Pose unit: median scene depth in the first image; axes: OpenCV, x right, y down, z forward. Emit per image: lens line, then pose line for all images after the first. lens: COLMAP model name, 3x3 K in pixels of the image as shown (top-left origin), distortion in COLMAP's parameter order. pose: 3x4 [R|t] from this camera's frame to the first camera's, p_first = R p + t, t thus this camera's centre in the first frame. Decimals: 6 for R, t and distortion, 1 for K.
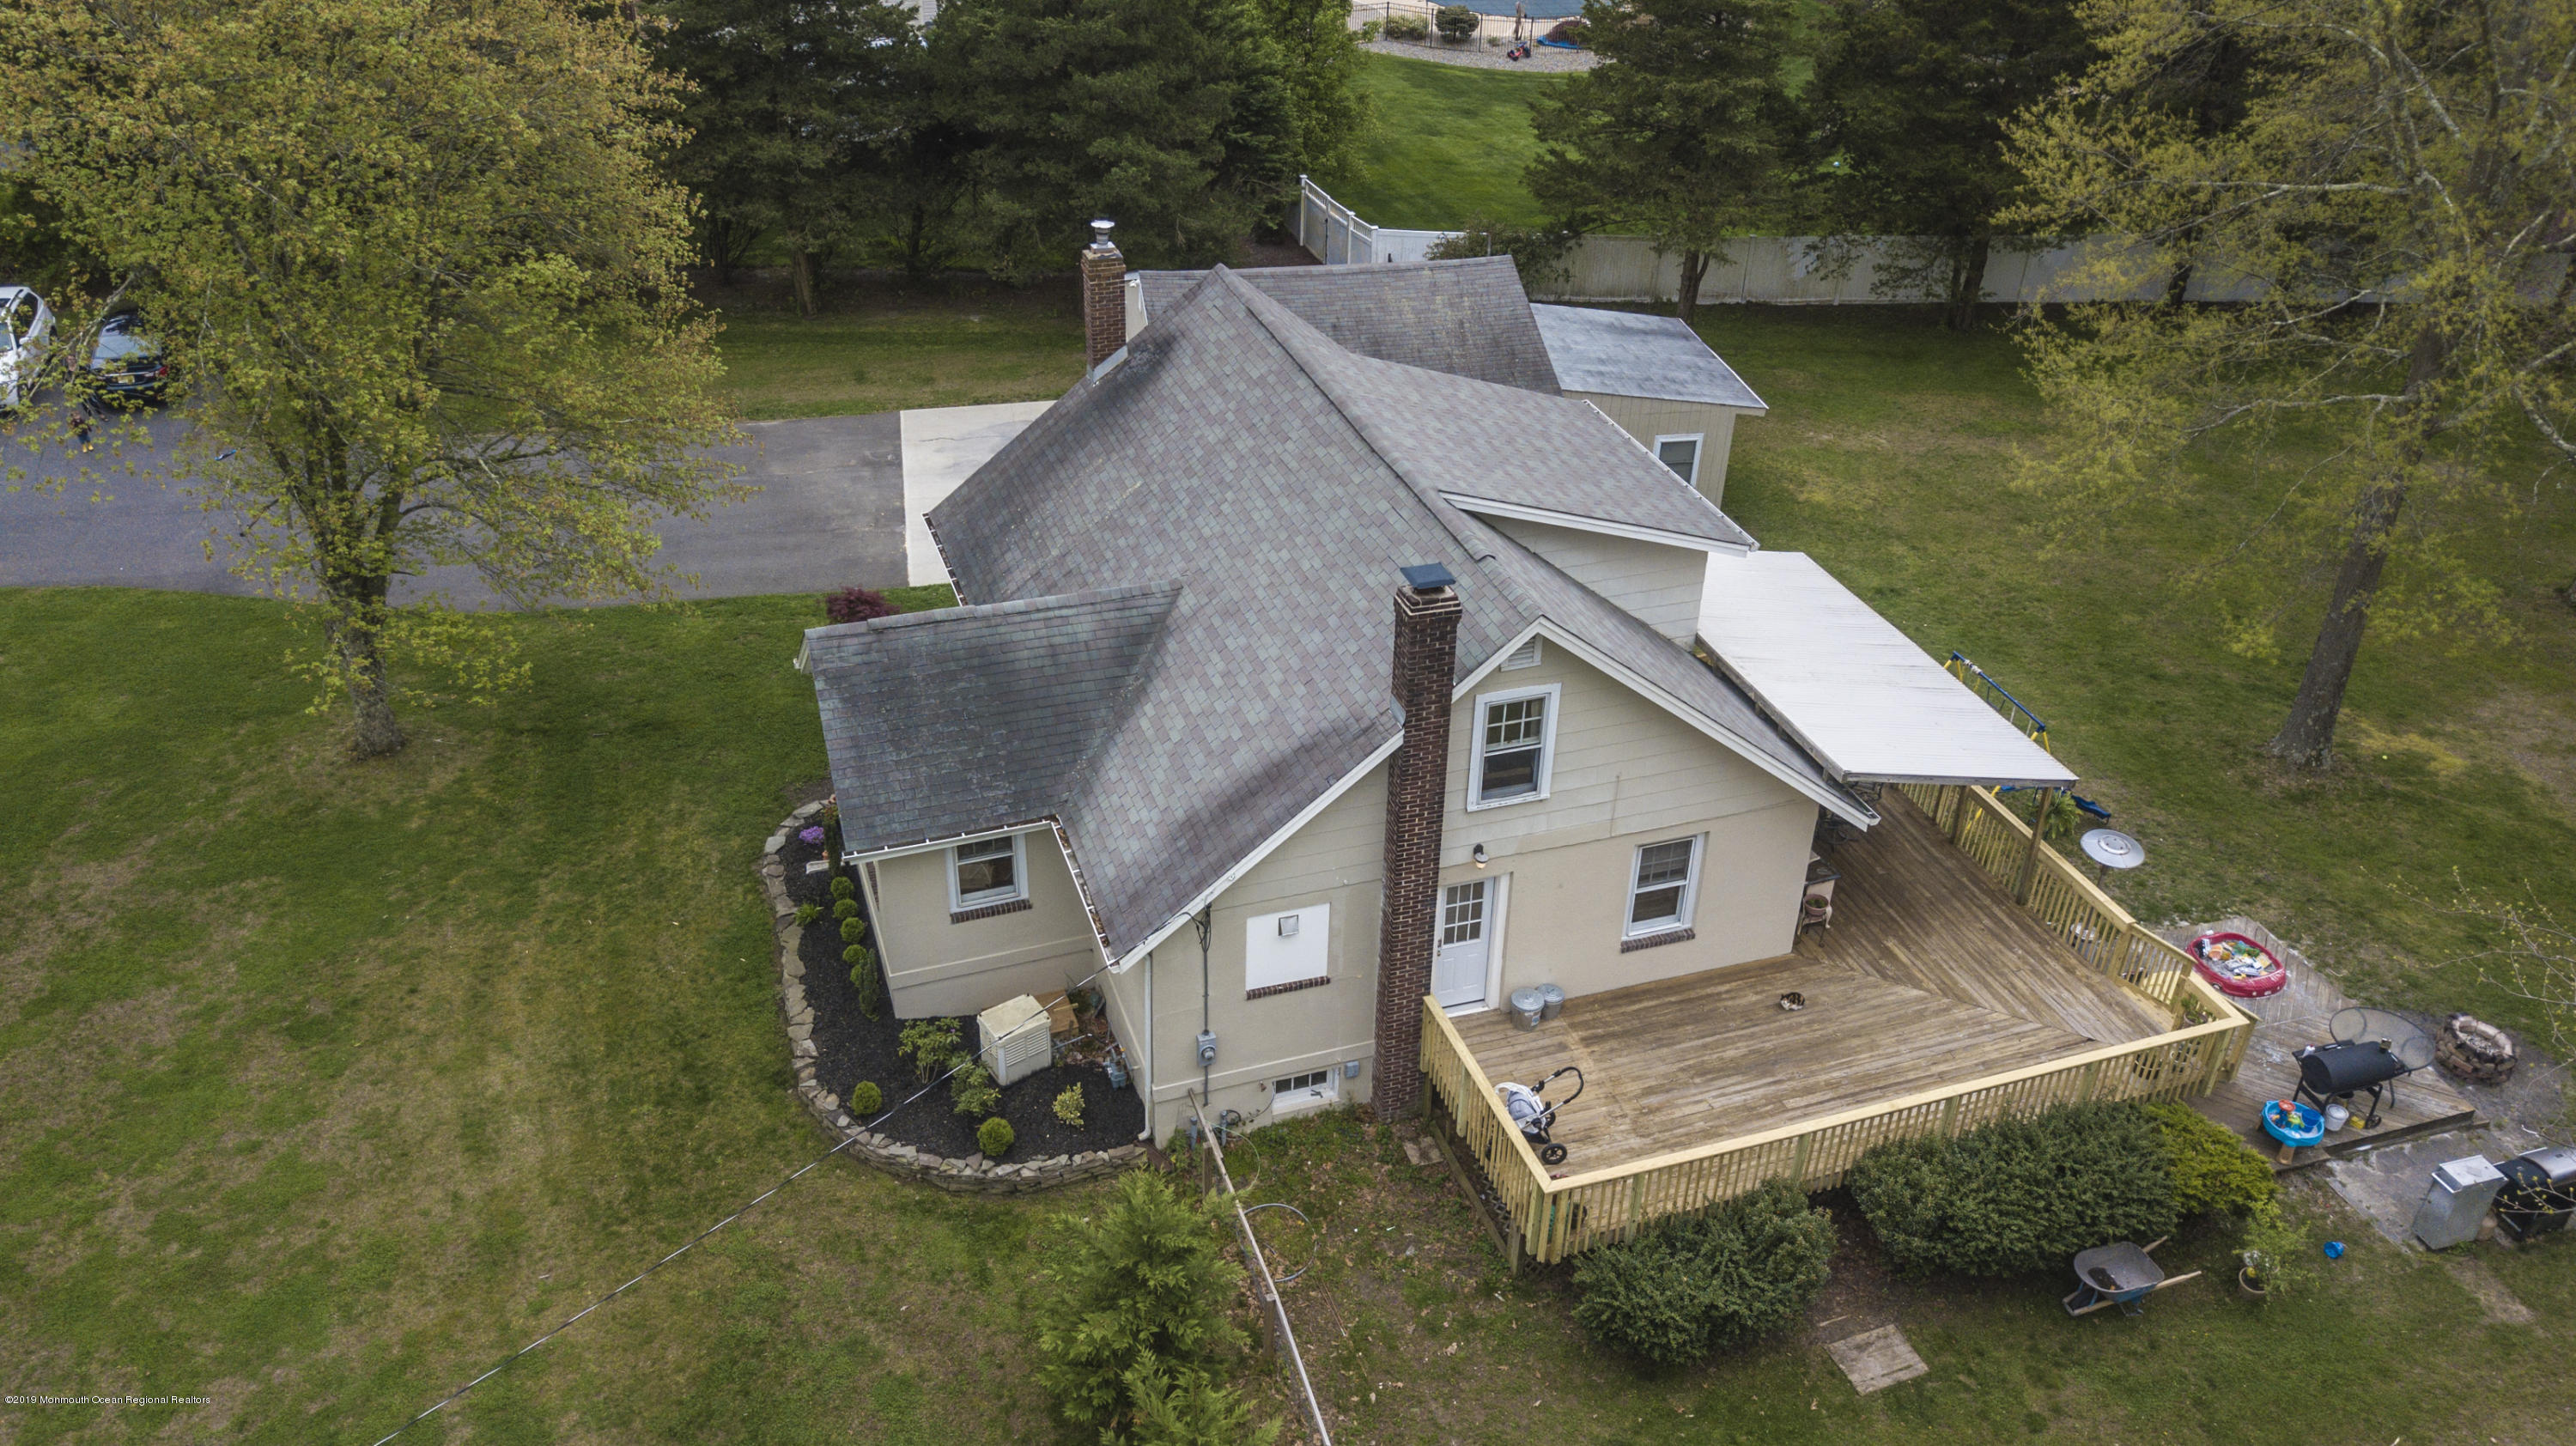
lens RADIAL K [[1988.0, 0, 1297.1], [0, 1988.0, 707.0], [0, 0, 1]] dist [0.015444, -0.013907]
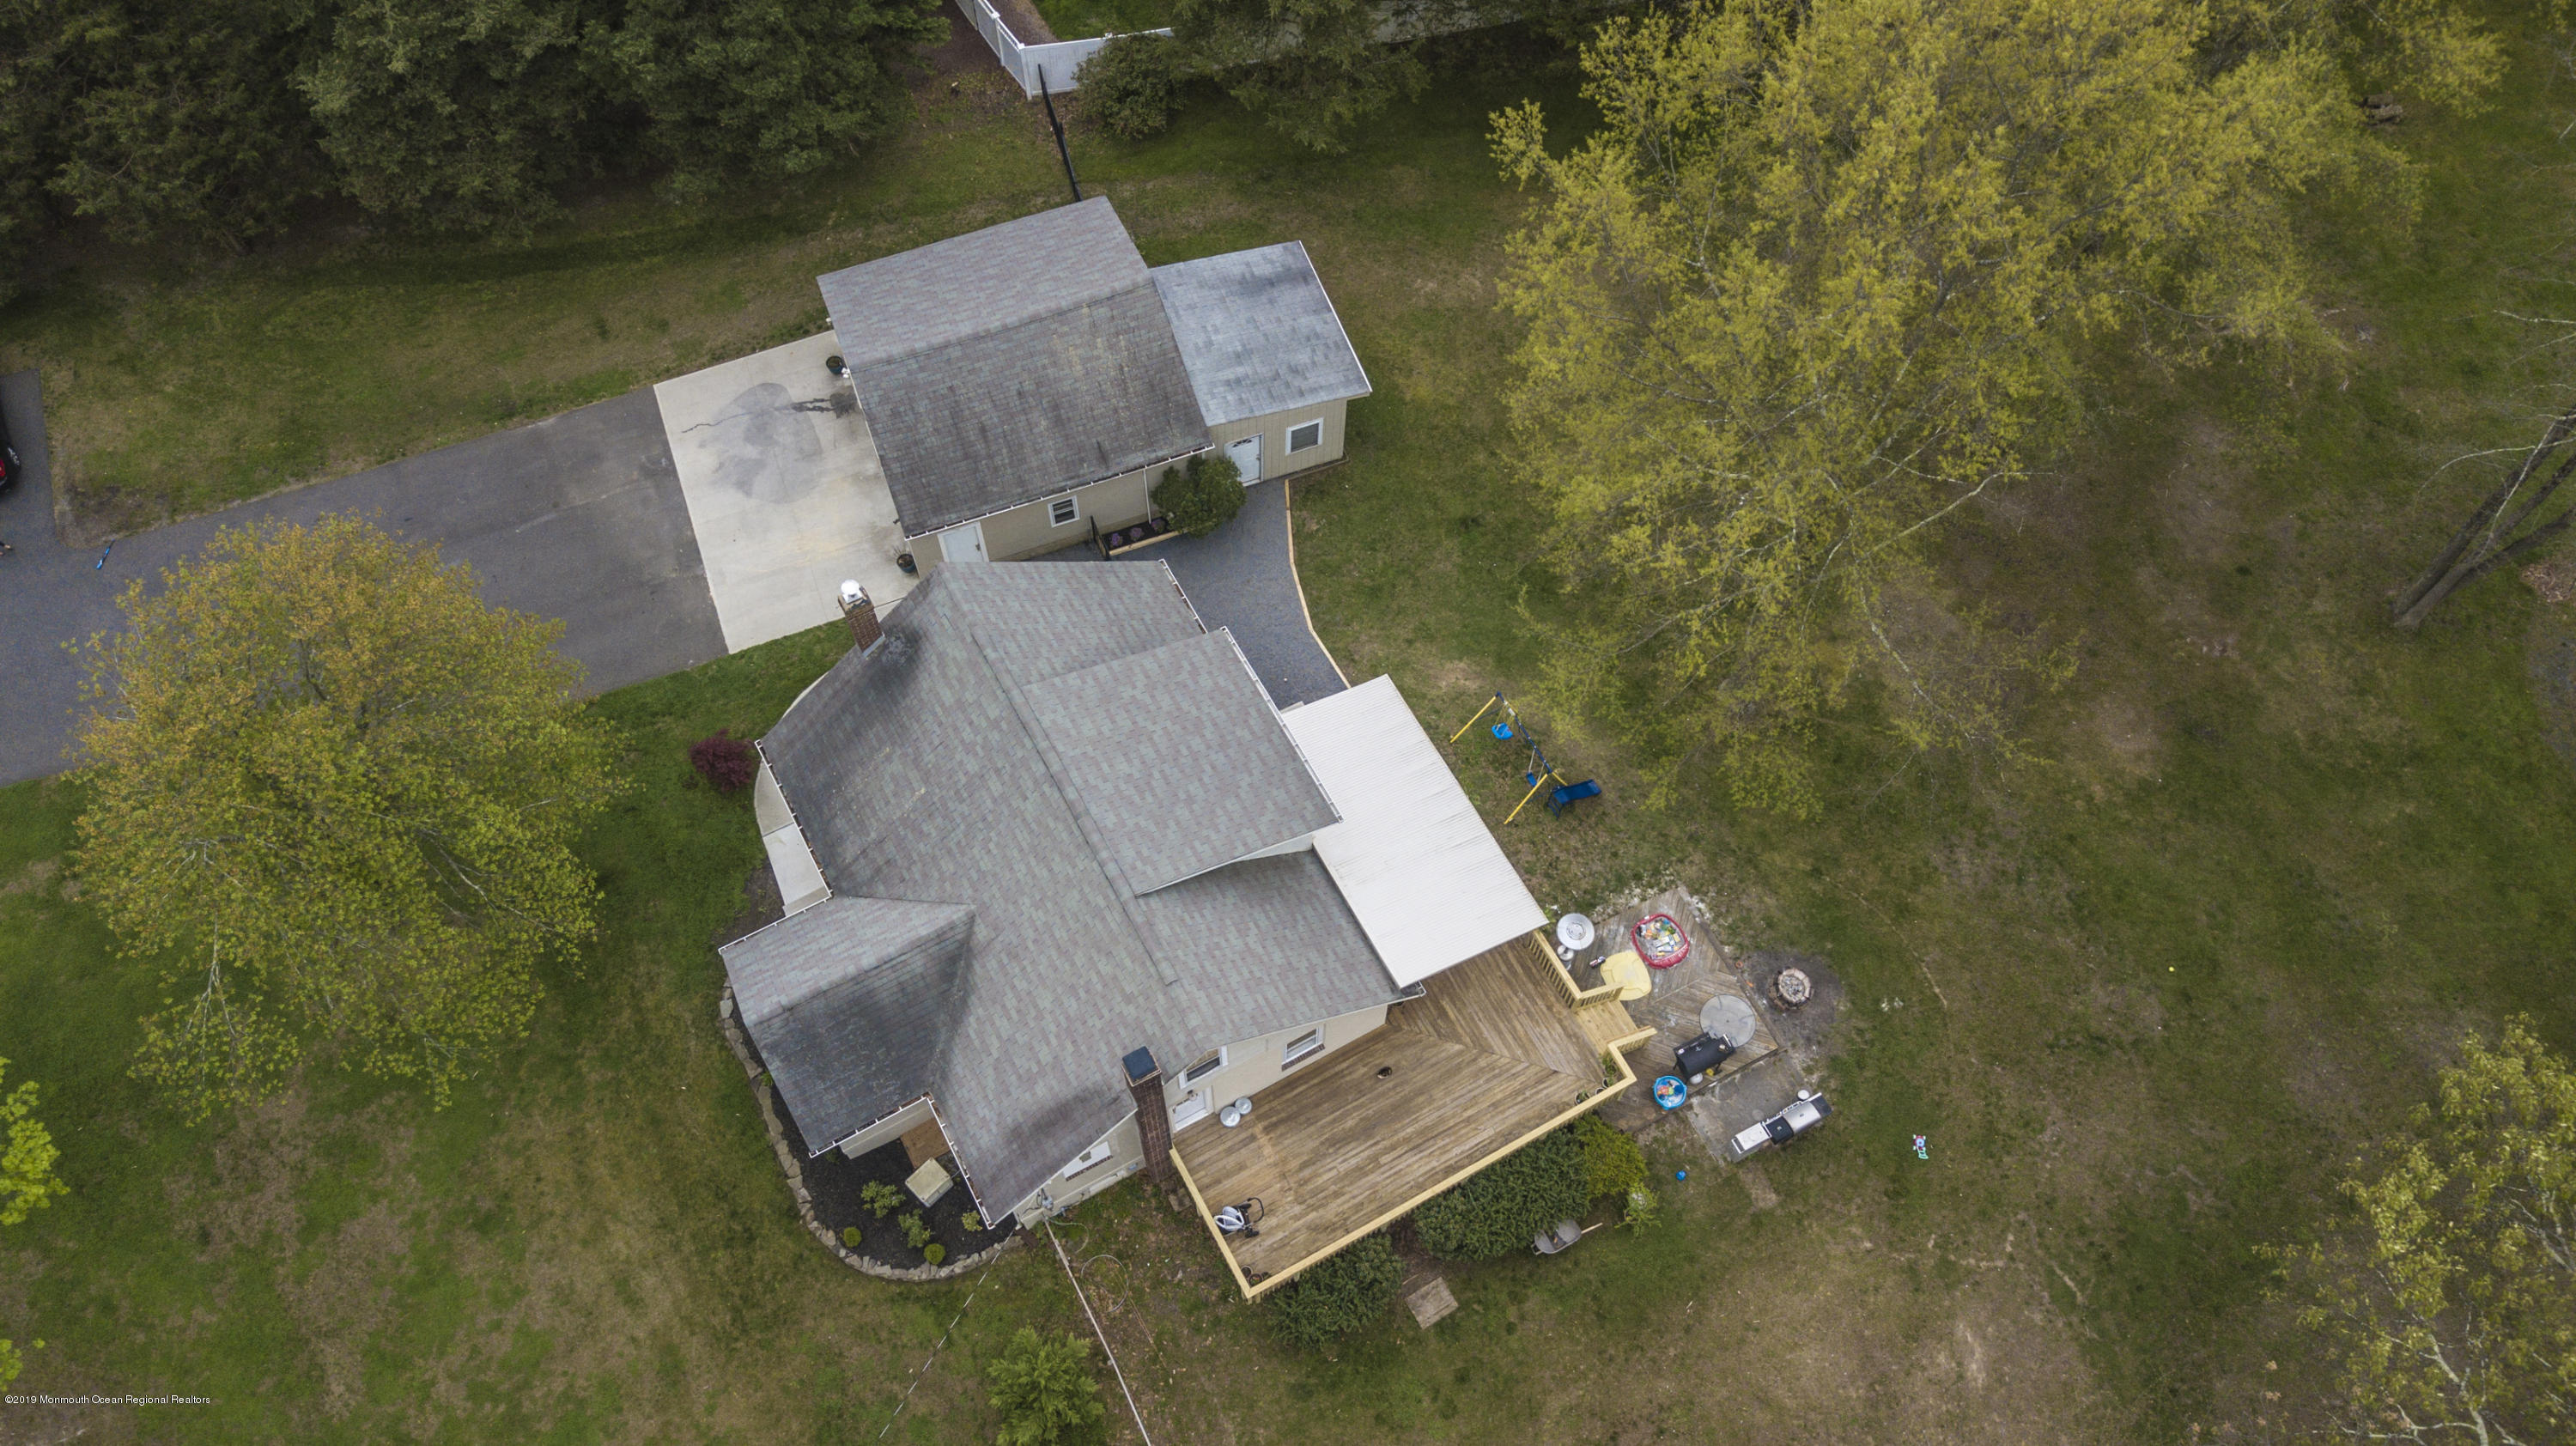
lens RADIAL K [[1988.0, 0, 1292.8], [0, 1988.0, 738.9], [0, 0, 1]] dist [0.015444, -0.013907]
pose [[0.984481, -0.163132, 0.064696, 0.113786], [0.105923, 0.846288, 0.522088, -1.012478], [-0.139921, -0.507133, 0.850434, -0.283965]]
